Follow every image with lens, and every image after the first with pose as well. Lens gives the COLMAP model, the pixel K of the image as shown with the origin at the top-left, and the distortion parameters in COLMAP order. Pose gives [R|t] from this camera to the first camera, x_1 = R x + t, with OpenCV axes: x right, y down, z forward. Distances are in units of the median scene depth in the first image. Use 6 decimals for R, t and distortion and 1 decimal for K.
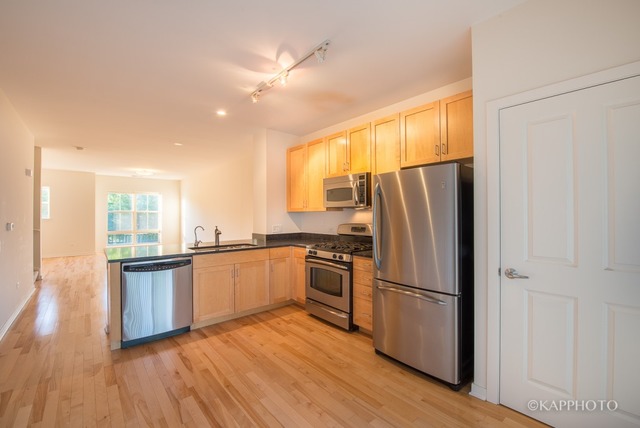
lens RADIAL K [[270.5, 0, 321.6], [0, 270.5, 213.8], [0, 0, 1]] dist [0.014422, -0.001514]
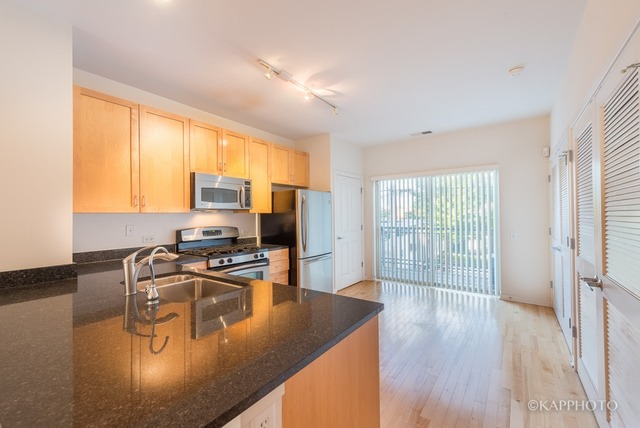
lens RADIAL K [[270.5, 0, 316.8], [0, 270.5, 215.9], [0, 0, 1]] dist [0.014422, -0.001514]
pose [[-0.202863, 0.007128, 0.979181, -0.952609], [0.014487, 0.999886, -0.004278, 0.007878], [-0.979100, 0.013318, -0.202943, 0.913289]]
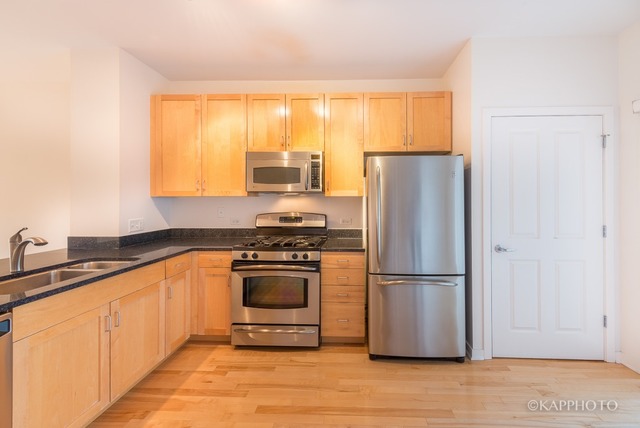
lens RADIAL K [[270.5, 0, 340.1], [0, 270.5, 202.1], [0, 0, 1]] dist [0.014422, -0.001514]
pose [[0.688251, 0.004875, 0.725456, -0.386714], [-0.004798, 0.999986, -0.002168, 0.005769], [-0.725457, -0.001989, 0.688265, 0.359969]]
